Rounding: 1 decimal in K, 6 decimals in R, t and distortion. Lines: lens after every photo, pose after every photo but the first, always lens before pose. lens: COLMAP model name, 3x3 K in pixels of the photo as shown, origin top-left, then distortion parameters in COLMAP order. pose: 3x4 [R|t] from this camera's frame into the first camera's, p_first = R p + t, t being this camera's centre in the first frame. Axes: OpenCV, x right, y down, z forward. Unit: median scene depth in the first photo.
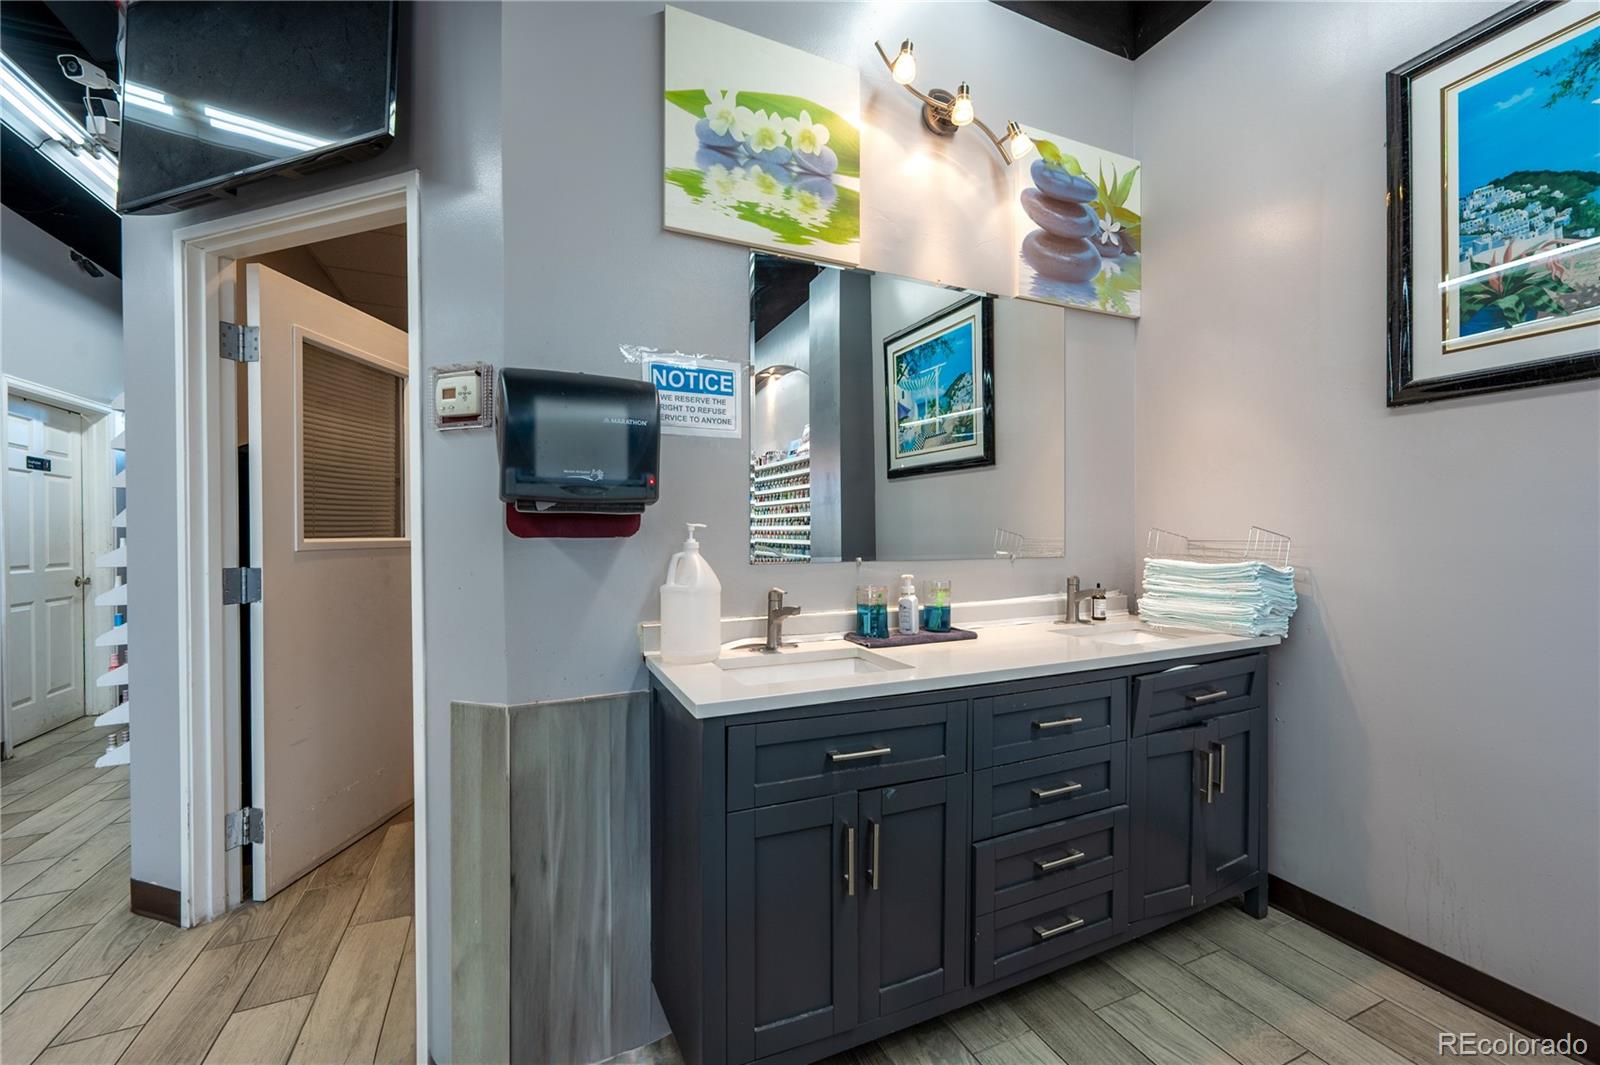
lens RADIAL K [[633.2, 0, 801.4], [0, 633.2, 528.7], [0, 0, 1]] dist [0.000265, 0.000045]
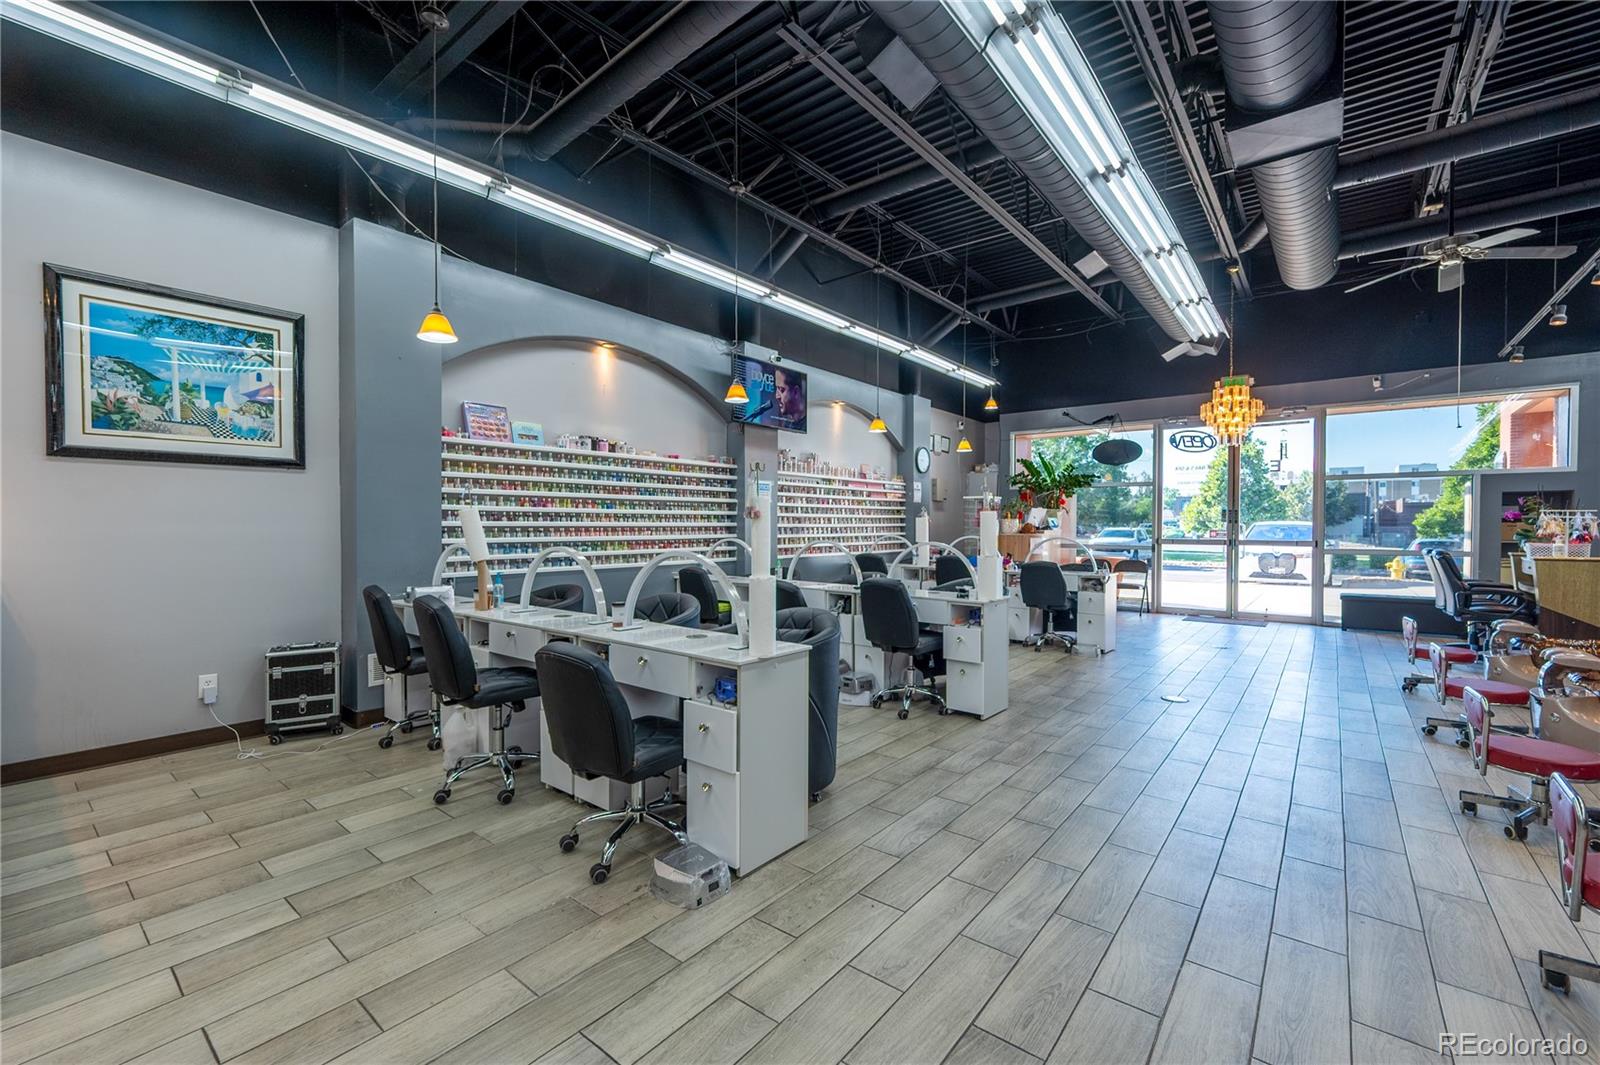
lens RADIAL K [[674.5, 0, 817.3], [0, 674.5, 533.3], [0, 0, 1]] dist [0.004455, 0.002084]
pose [[-0.476052, -0.004161, 0.879407, -1.650567], [-0.000879, 0.999991, 0.004256, 0.010806], [-0.879417, 0.001253, -0.476051, 0.026920]]
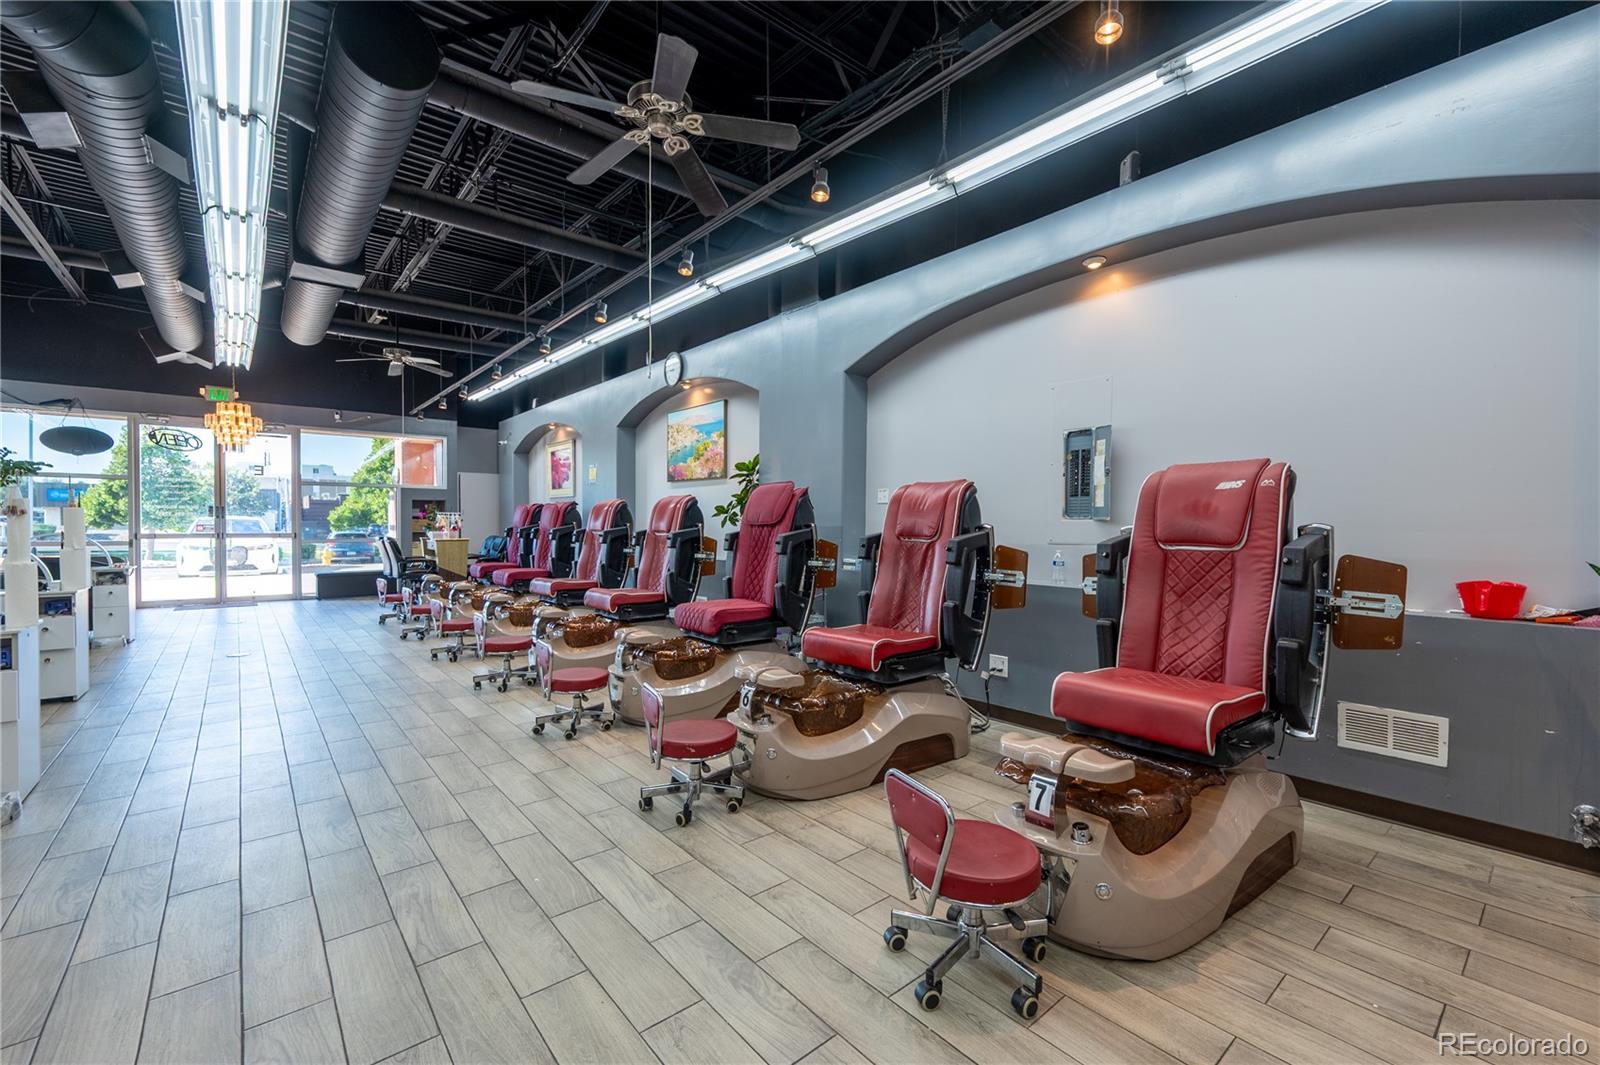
lens RADIAL K [[674.5, 0, 797.4], [0, 674.5, 535.3], [0, 0, 1]] dist [0.004455, 0.002084]
pose [[-0.963523, 0.005936, -0.267559, -1.829631], [0.001663, 0.999867, 0.016195, 0.013922], [0.267620, 0.015160, -0.963405, 1.694329]]
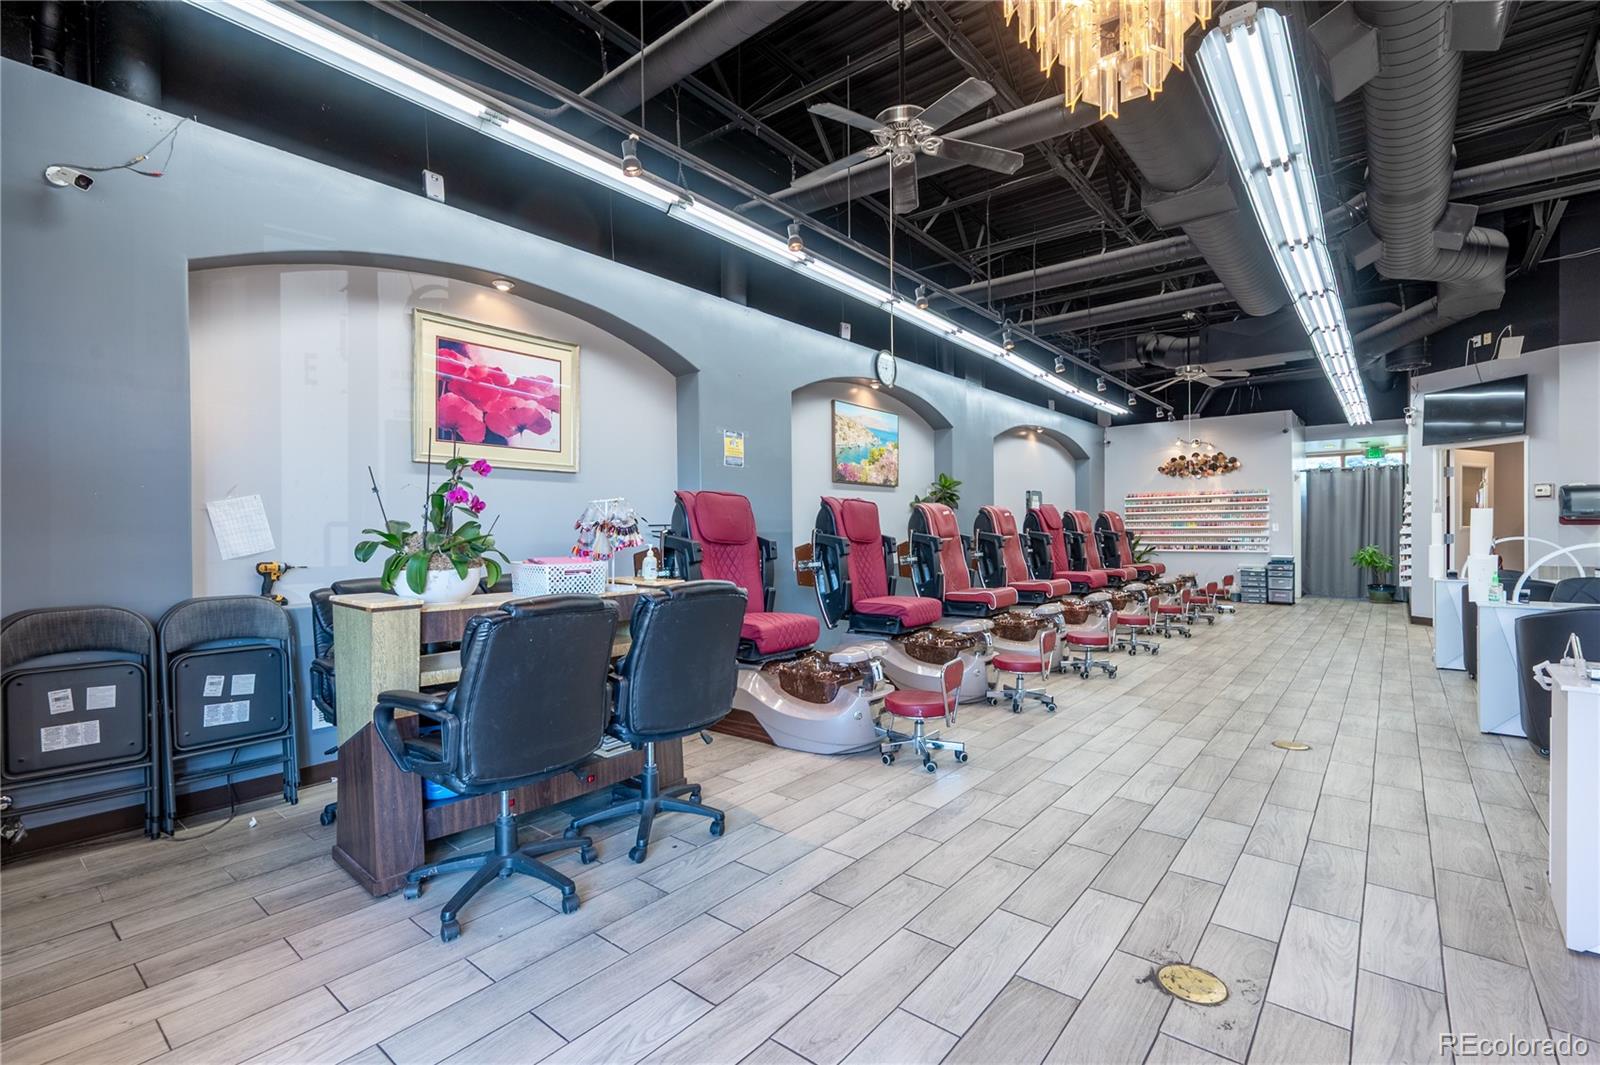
lens RADIAL K [[722.9, 0, 800.6], [0, 722.9, 534.9], [0, 0, 1]] dist [0.001165, -0.000444]
pose [[0.445605, 0.007411, -0.895199, 1.358270], [0.008202, 0.999890, 0.012360, -0.016605], [0.895192, -0.012850, 0.445495, -4.839373]]
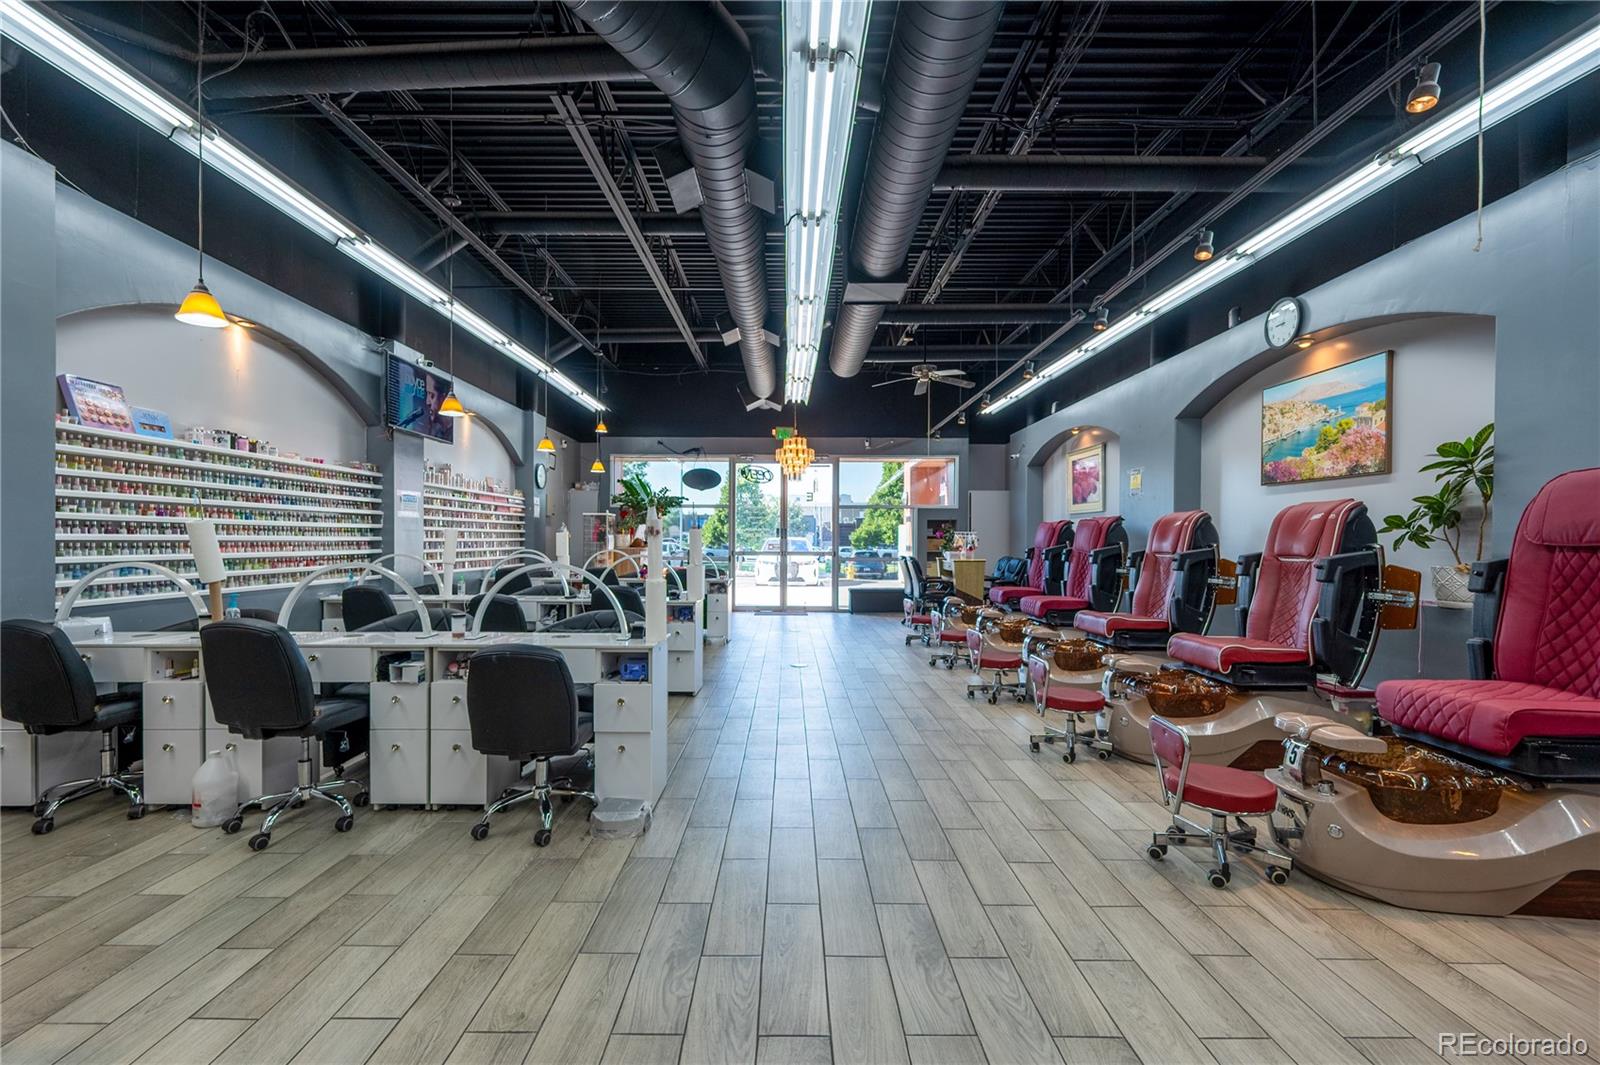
lens RADIAL K [[674.5, 0, 803.4], [0, 674.5, 548.4], [0, 0, 1]] dist [0.004455, 0.002084]
pose [[-0.921763, -0.001604, 0.387751, -1.438495], [0.000889, 0.999980, 0.006249, 0.008062], [-0.387753, 0.006105, -0.921743, 0.974436]]
